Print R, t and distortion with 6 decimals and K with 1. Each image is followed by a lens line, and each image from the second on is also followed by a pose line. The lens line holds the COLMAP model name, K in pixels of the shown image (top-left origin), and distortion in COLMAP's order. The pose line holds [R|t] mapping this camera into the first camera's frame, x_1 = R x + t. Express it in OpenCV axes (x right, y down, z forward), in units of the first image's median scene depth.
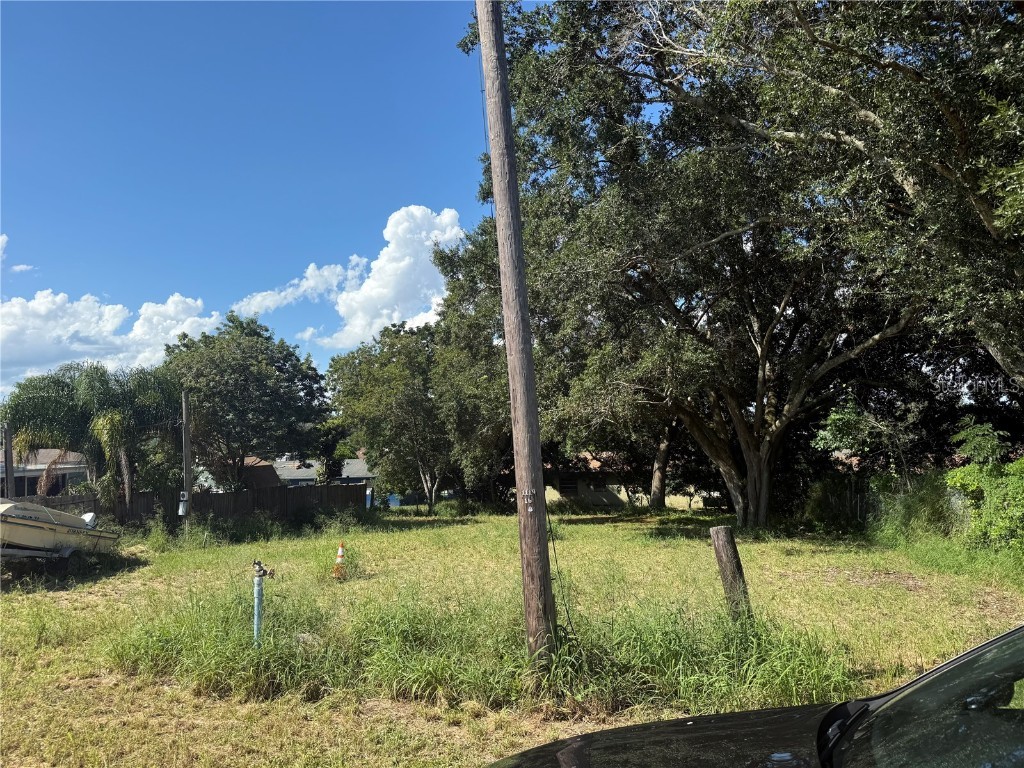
lens RADIAL K [[757.5, 0, 513.4], [0, 757.5, 405.5], [0, 0, 1]] dist [0.069379, -0.114263]
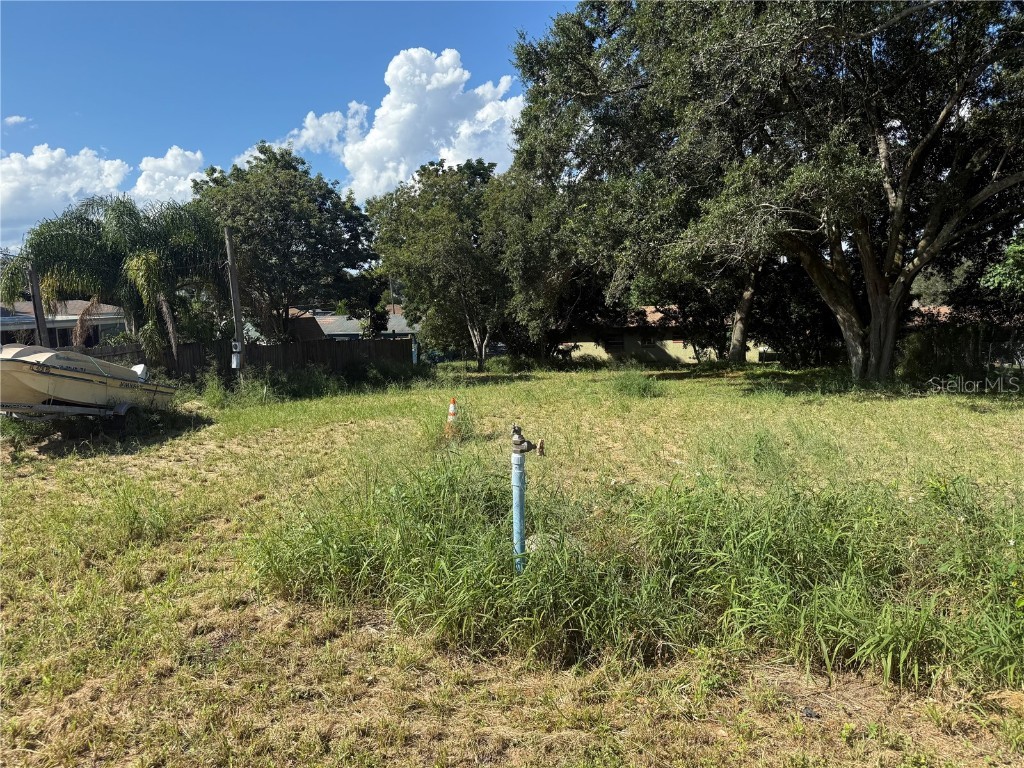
lens RADIAL K [[757.5, 0, 513.4], [0, 757.5, 405.5], [0, 0, 1]] dist [0.069379, -0.114263]
pose [[0.999848, -0.001274, -0.017410, -0.070554], [0.004446, 0.983027, 0.183405, 0.017654], [0.016881, -0.183454, 0.982883, 0.089510]]
